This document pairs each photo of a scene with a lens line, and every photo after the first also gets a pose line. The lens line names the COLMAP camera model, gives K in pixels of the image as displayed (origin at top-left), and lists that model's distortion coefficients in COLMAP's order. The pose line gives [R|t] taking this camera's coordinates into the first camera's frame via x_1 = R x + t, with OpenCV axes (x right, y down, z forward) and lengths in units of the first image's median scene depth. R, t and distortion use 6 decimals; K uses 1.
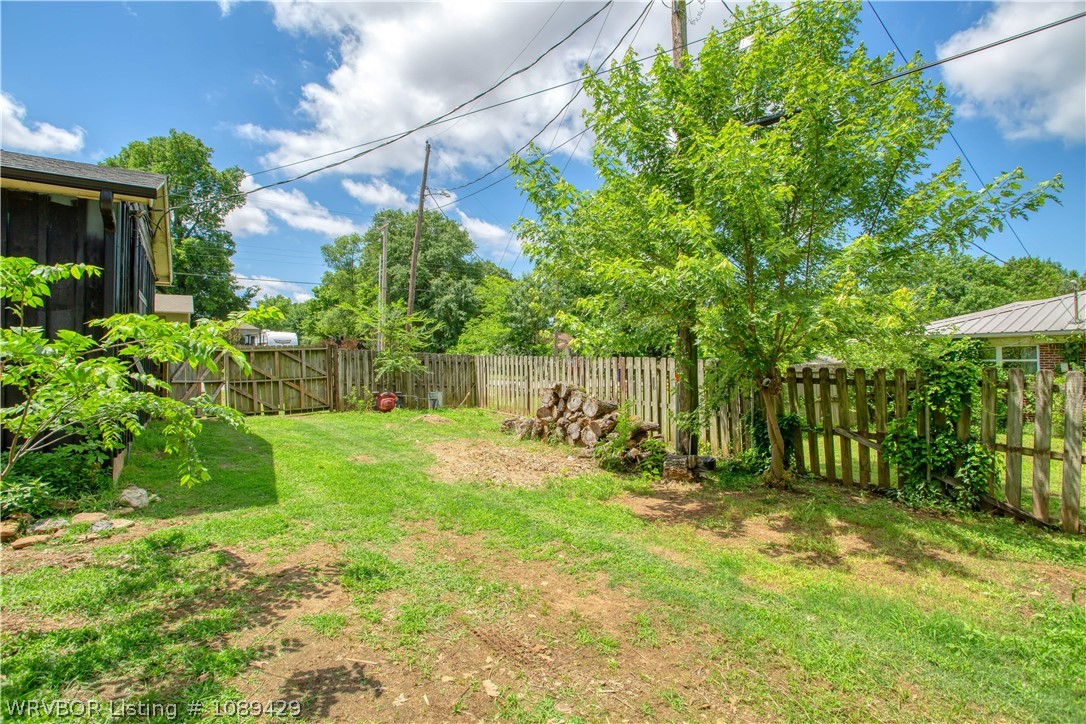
lens RADIAL K [[548.2, 0, 543.0], [0, 548.2, 364.4], [0, 0, 1]] dist [-0.047150, 0.000689]
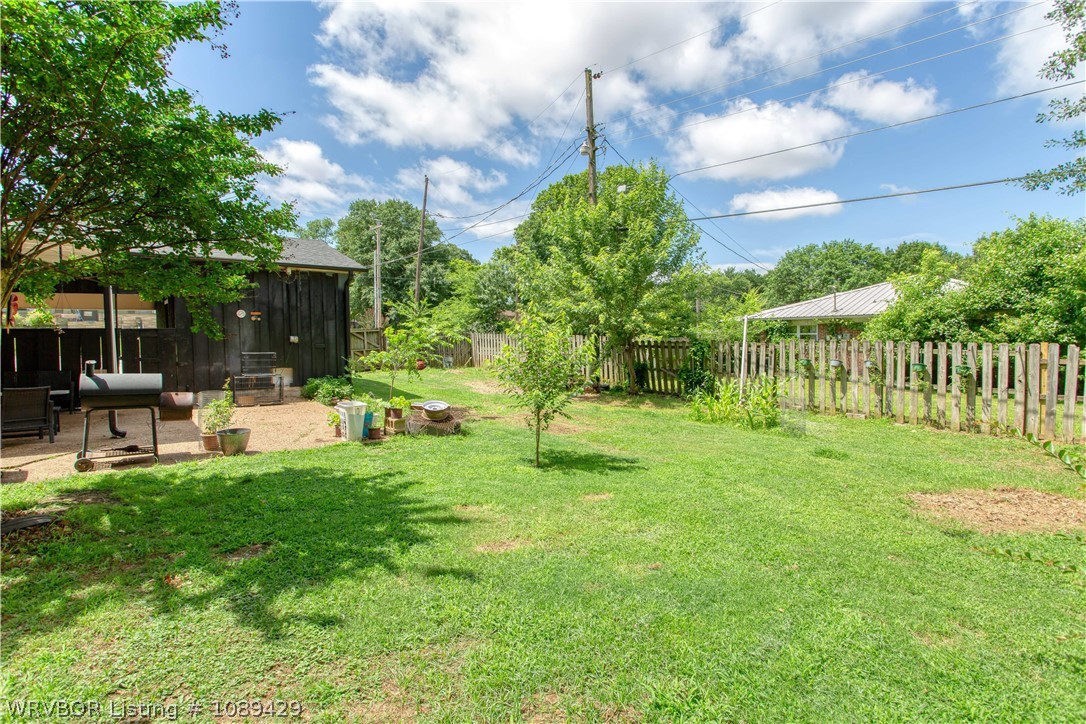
lens RADIAL K [[548.2, 0, 543.2], [0, 548.2, 360.3], [0, 0, 1]] dist [-0.047150, 0.000689]
pose [[0.996370, -0.014796, 0.083832, -0.021659], [0.011137, 0.998972, 0.043944, -0.003008], [-0.084396, -0.042851, 0.995510, -0.213209]]
